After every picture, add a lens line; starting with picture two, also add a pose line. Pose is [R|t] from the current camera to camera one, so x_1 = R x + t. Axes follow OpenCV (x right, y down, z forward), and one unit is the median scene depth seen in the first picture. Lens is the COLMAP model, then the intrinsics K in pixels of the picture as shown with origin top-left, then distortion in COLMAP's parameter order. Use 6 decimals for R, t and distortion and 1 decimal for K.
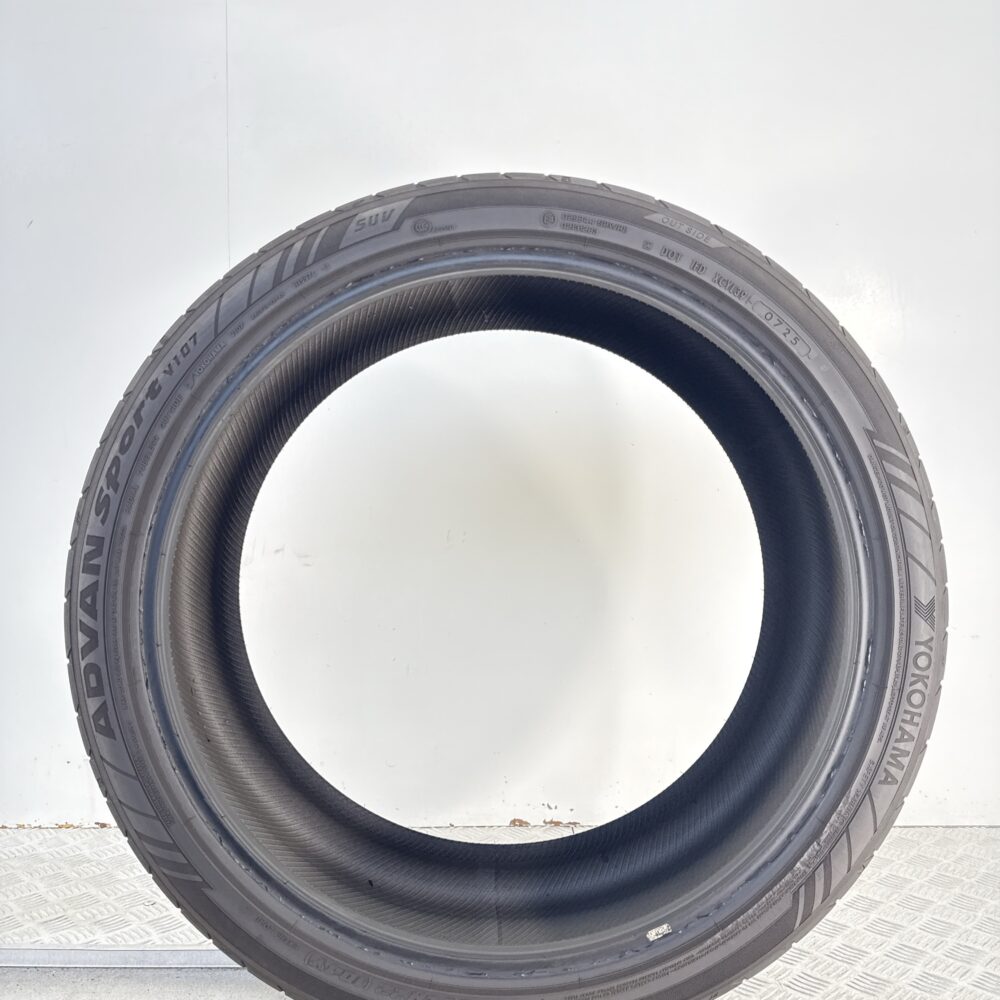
lens RADIAL K [[996.9, 0, 500.0], [0, 996.9, 500.0], [0, 0, 1]] dist [0.086943, -0.173383]
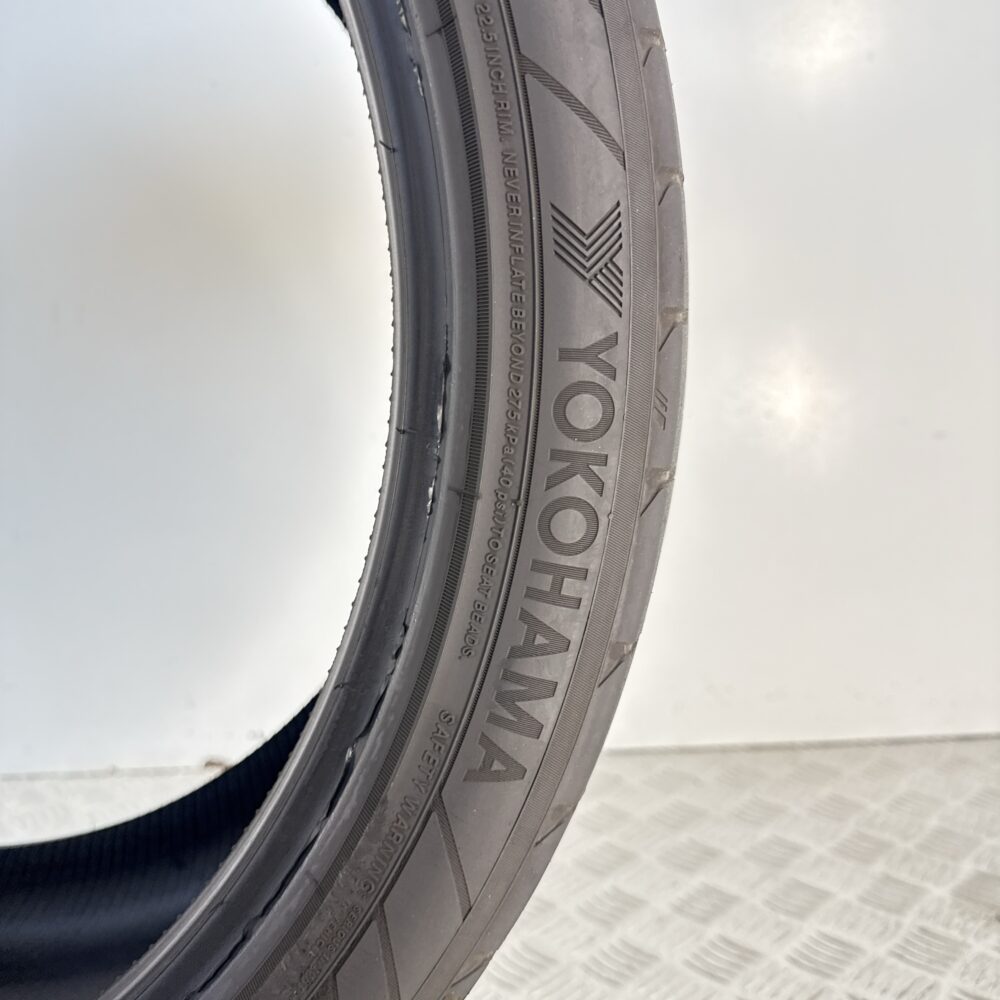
lens RADIAL K [[996.9, 0, 500.0], [0, 996.9, 500.0], [0, 0, 1]] dist [0.086943, -0.173383]
pose [[0.999040, -0.038350, -0.021188, 0.366081], [0.040482, 0.992929, 0.111594, 0.139450], [0.016758, -0.112345, 0.993528, 0.622792]]
